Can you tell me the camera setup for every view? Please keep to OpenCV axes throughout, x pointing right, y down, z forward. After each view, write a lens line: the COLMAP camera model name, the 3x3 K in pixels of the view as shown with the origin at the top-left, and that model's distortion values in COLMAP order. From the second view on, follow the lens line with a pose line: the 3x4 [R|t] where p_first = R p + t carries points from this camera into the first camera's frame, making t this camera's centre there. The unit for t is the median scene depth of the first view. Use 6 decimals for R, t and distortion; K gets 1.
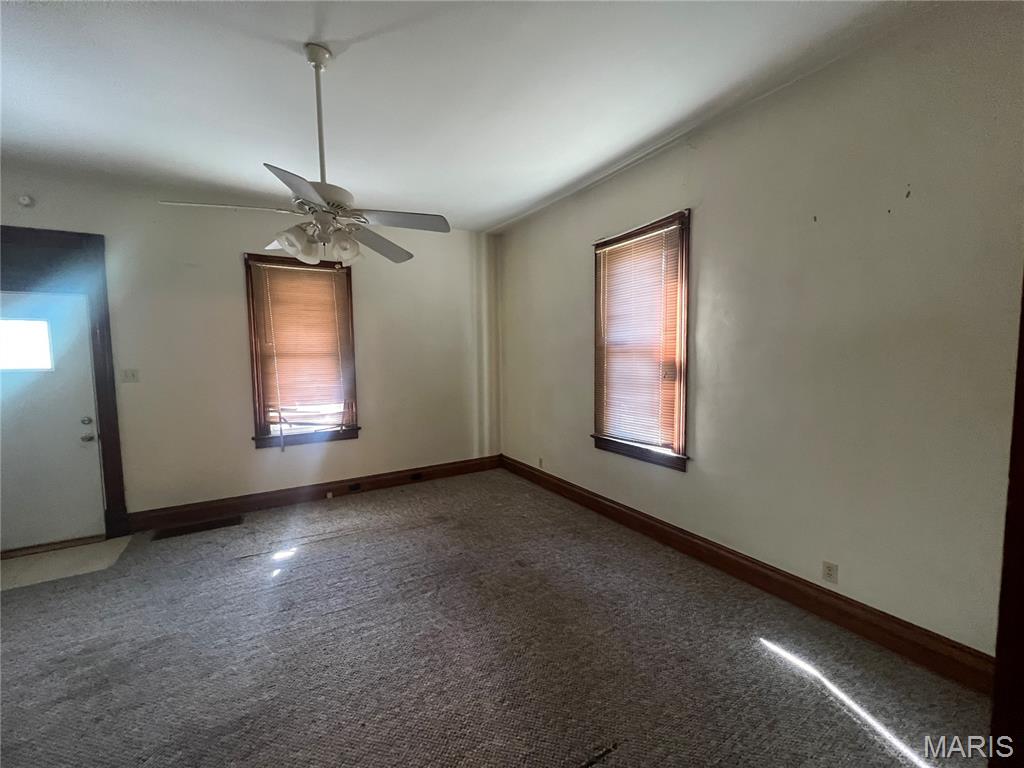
lens RADIAL K [[409.0, 0, 509.1], [0, 409.0, 381.2], [0, 0, 1]] dist [0.000214, 0.000304]
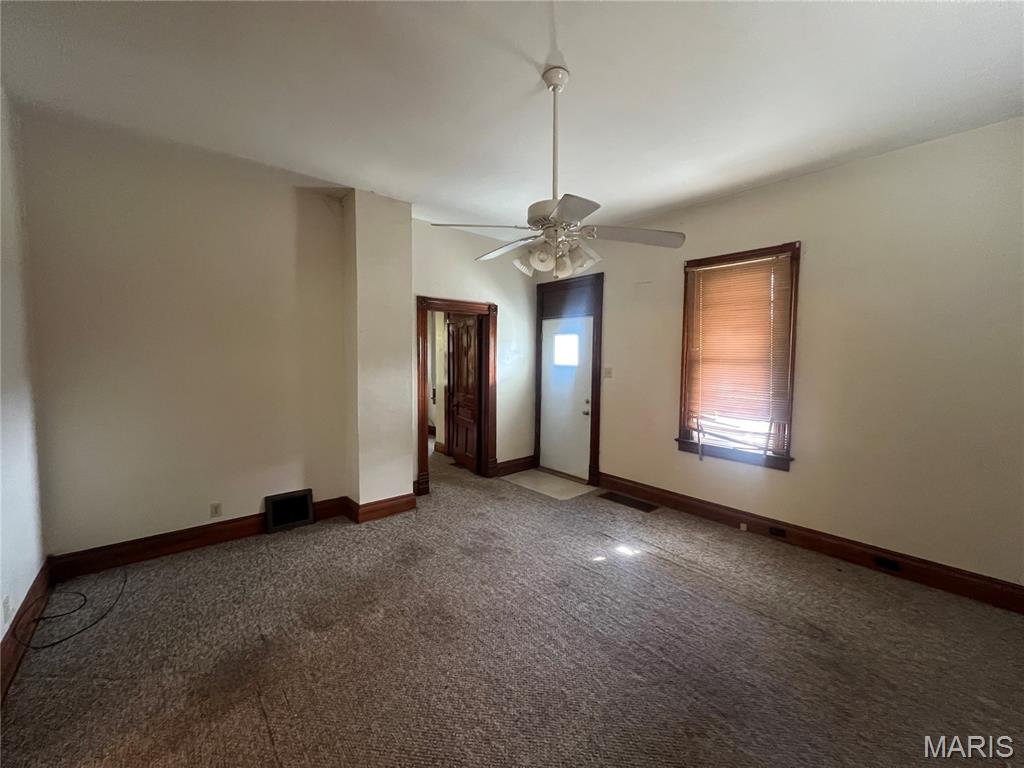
lens RADIAL K [[409.0, 0, 511.6], [0, 409.0, 382.6], [0, 0, 1]] dist [0.000214, 0.000304]
pose [[0.174431, 0.080859, -0.981344, 0.332930], [-0.076182, 0.994744, 0.068422, -0.046687], [0.981718, 0.062825, 0.179674, 0.417910]]
